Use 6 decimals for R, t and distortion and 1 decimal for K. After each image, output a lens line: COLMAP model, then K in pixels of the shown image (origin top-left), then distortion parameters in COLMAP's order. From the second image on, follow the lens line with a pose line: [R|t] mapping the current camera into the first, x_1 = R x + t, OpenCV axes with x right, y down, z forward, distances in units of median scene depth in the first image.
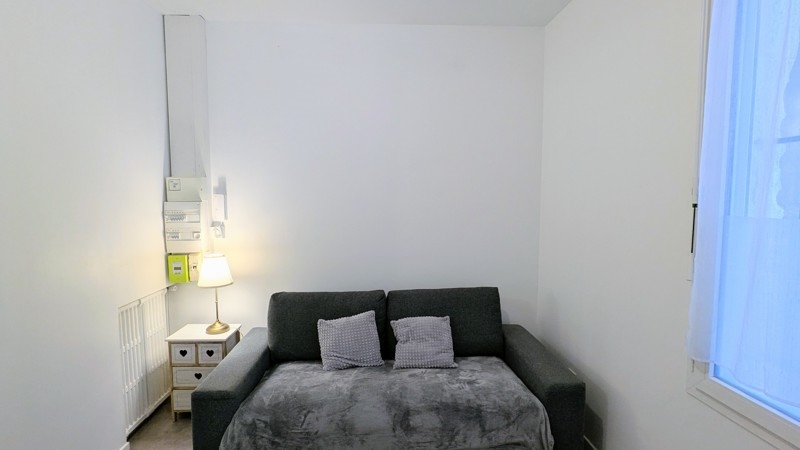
lens RADIAL K [[374.2, 0, 400.0], [0, 374.2, 225.0], [0, 0, 1]] dist [0.000513, 0.000101]
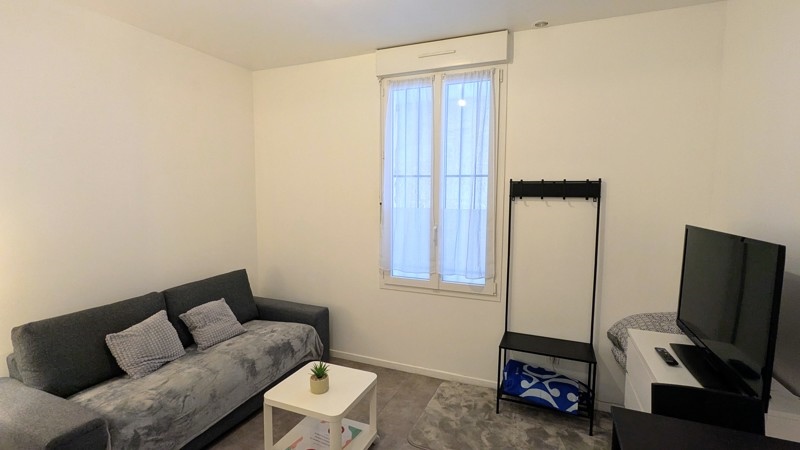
lens RADIAL K [[374.2, 0, 400.0], [0, 374.2, 225.0], [0, 0, 1]] dist [0.000513, 0.000101]
pose [[0.439702, -0.074344, 0.895061, -0.766118], [0.061804, 0.996710, 0.052426, -0.021865], [-0.896015, 0.032267, 0.442851, -0.063498]]
